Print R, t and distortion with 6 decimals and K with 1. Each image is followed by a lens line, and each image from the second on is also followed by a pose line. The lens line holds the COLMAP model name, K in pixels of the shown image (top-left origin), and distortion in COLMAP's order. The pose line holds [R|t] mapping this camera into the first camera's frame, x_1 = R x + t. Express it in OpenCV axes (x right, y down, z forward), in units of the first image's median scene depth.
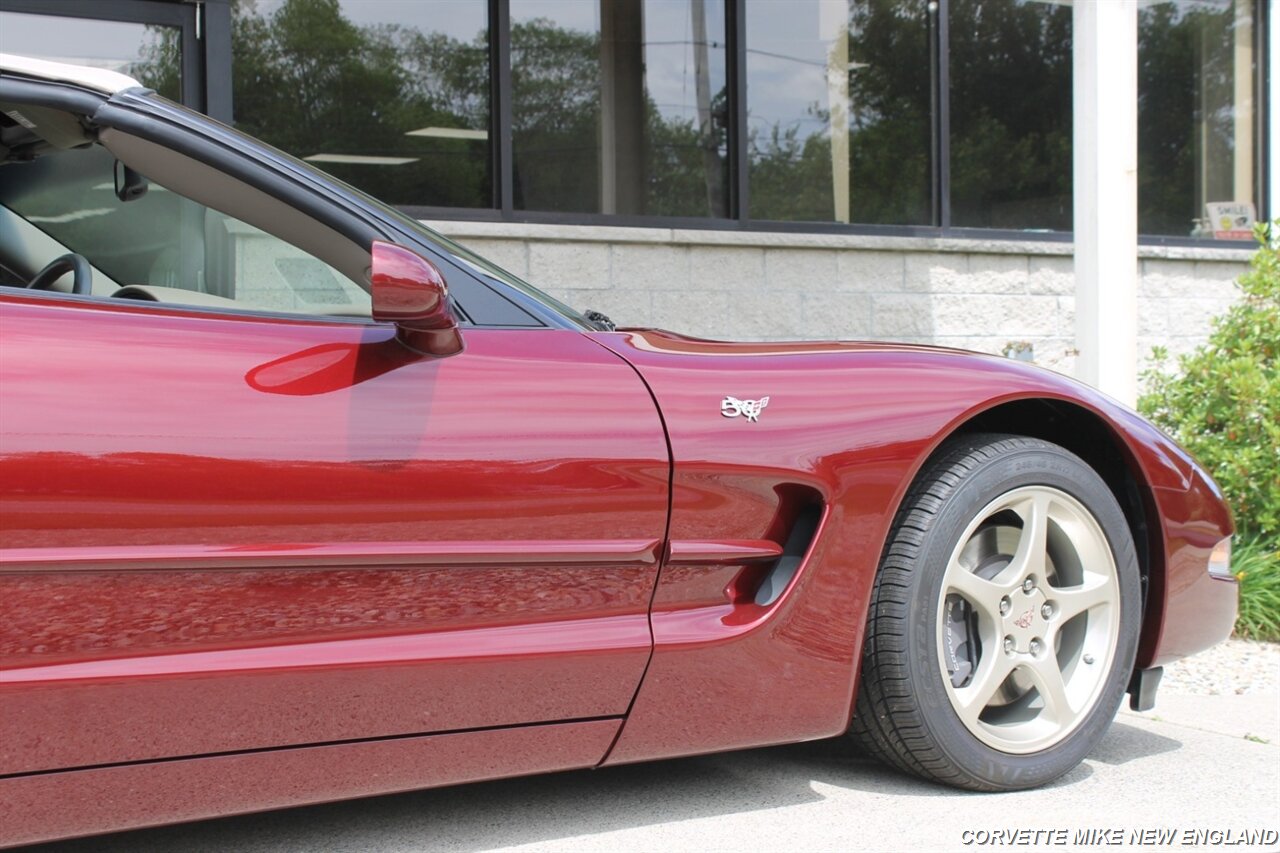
lens RADIAL K [[1957.7, 0, 640.0], [0, 1957.7, 426.5], [0, 0, 1]] dist [-0.034040, -0.002035]
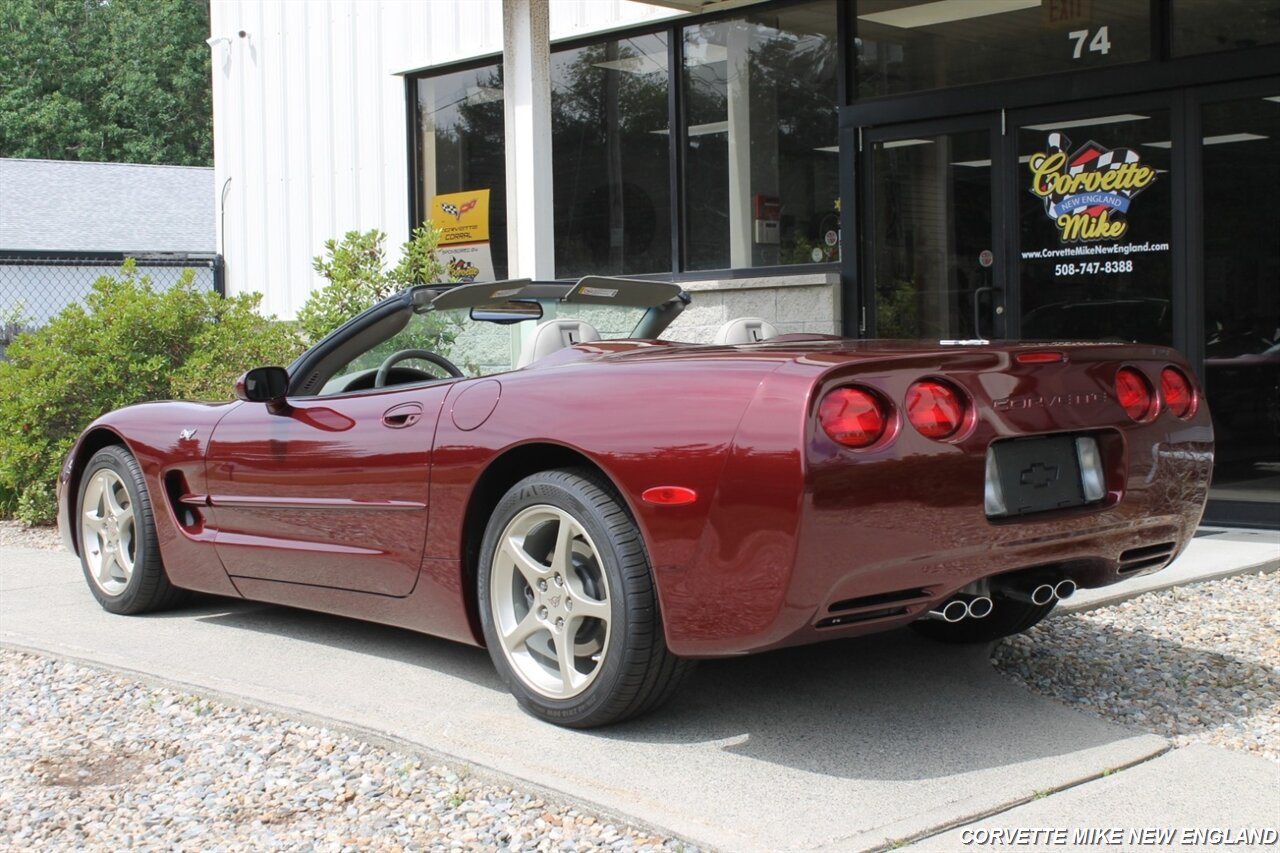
lens RADIAL K [[1777.9, 0, 640.0], [0, 1777.9, 426.5], [0, 0, 1]] dist [-0.042820, 0.007307]
pose [[0.197672, 0.052388, -0.978867, 1.377637], [-0.013052, 0.998623, 0.050810, -0.093529], [0.980181, 0.002732, 0.198084, 0.695042]]
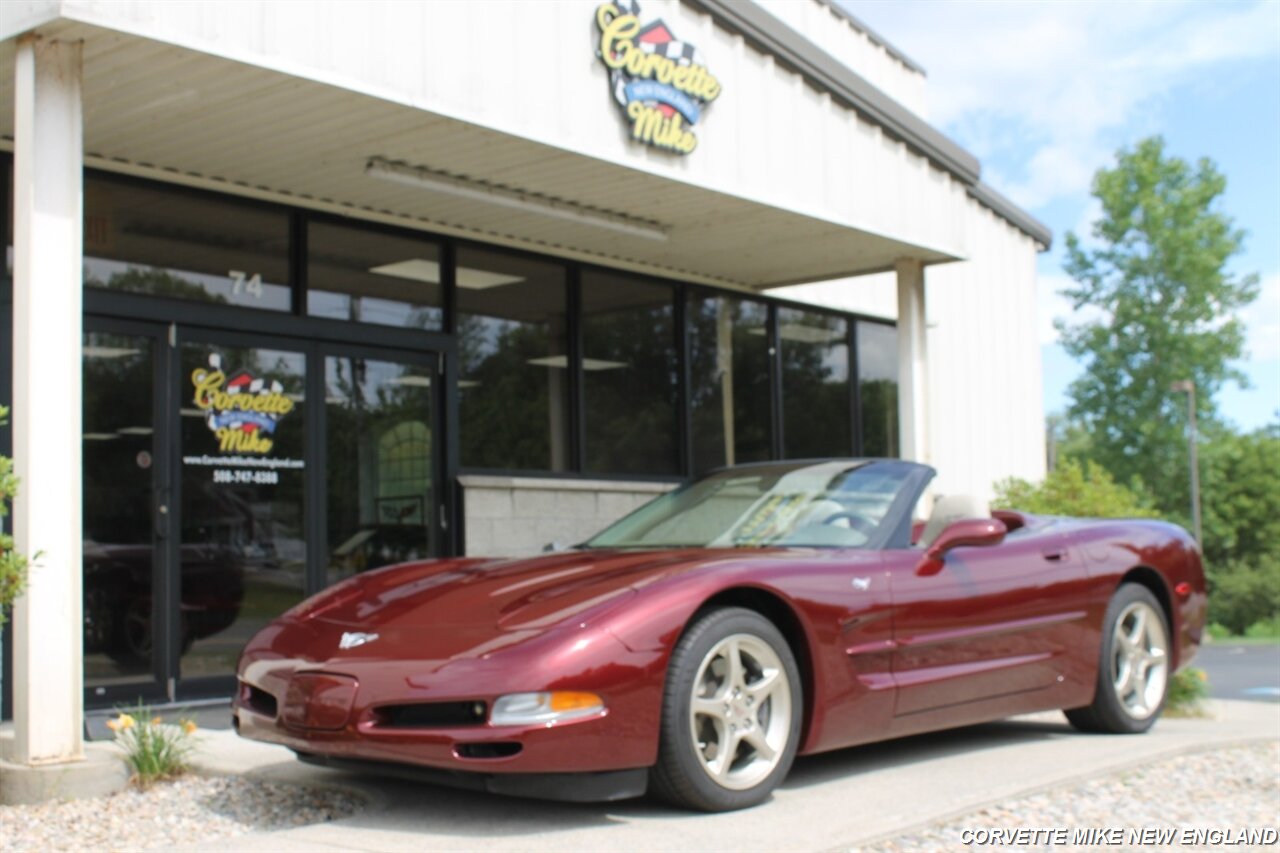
lens RADIAL K [[1609.5, 0, 640.0], [0, 1609.5, 426.5], [0, 0, 1]] dist [-0.086110, -0.012270]
pose [[0.959339, 0.015253, 0.281843, -0.876605], [0.018134, 0.993145, -0.115475, 0.023089], [-0.281673, 0.115890, 0.952486, -0.730158]]
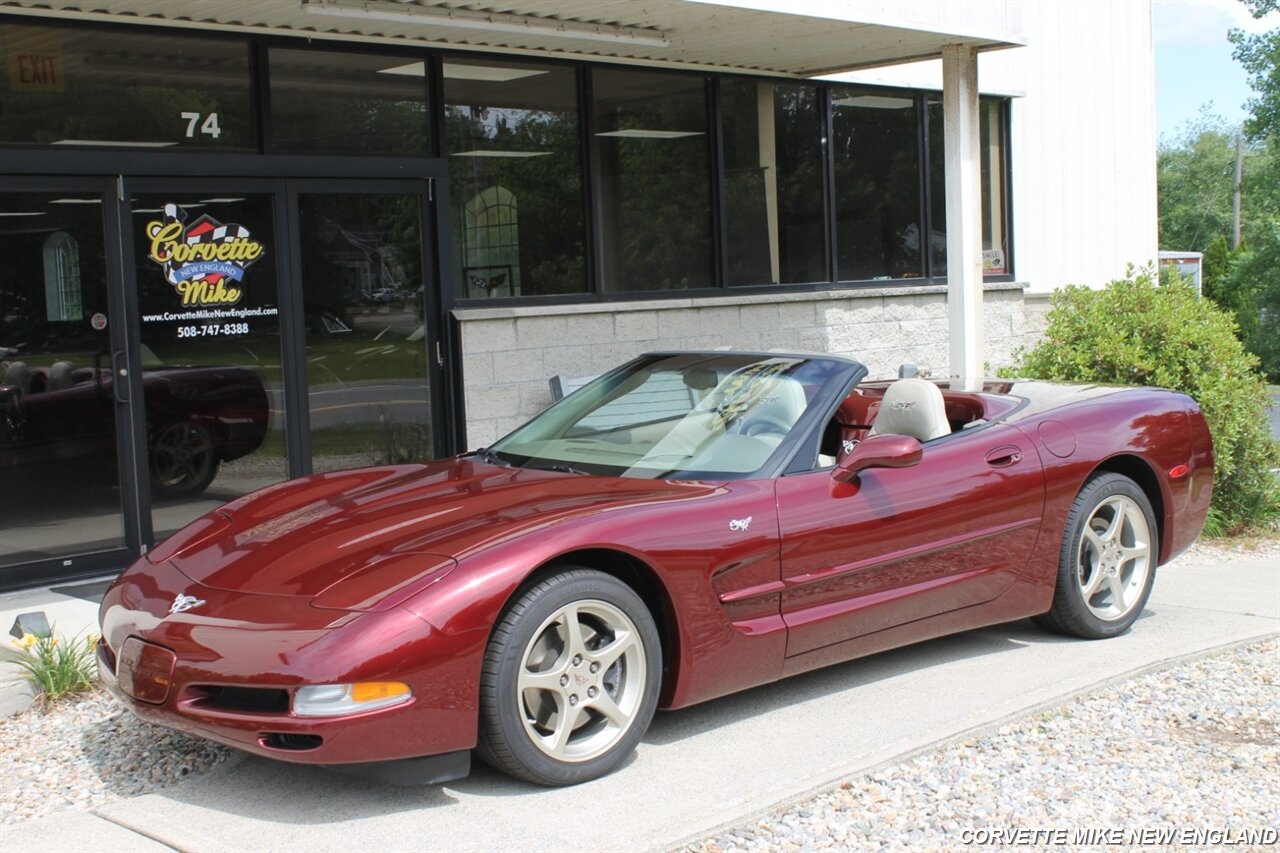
lens RADIAL K [[1685.5, 0, 640.0], [0, 1685.5, 426.5], [0, 0, 1]] dist [-0.074701, 0.078170]
pose [[0.983093, -0.043791, 0.177792, -0.599050], [0.034670, 0.997934, 0.054091, -0.160709], [-0.179794, -0.047013, 0.982580, -0.745050]]
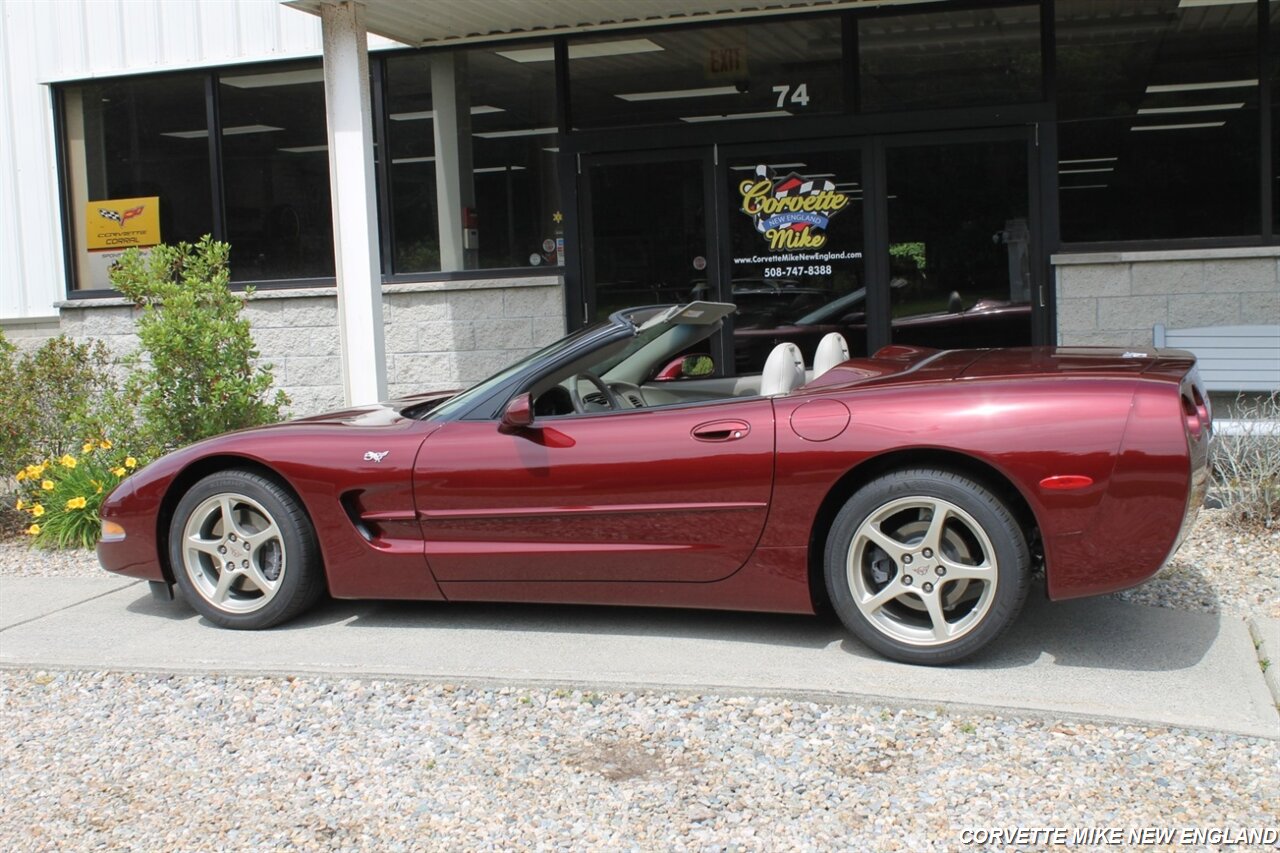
lens RADIAL K [[1562.3, 0, 640.0], [0, 1562.3, 426.5], [0, 0, 1]] dist [-0.098145, 0.154111]
pose [[0.650047, 0.056917, -0.757759, 1.051251], [0.012102, 0.996289, 0.085215, -0.156184], [0.759797, -0.064564, 0.646946, -0.177013]]
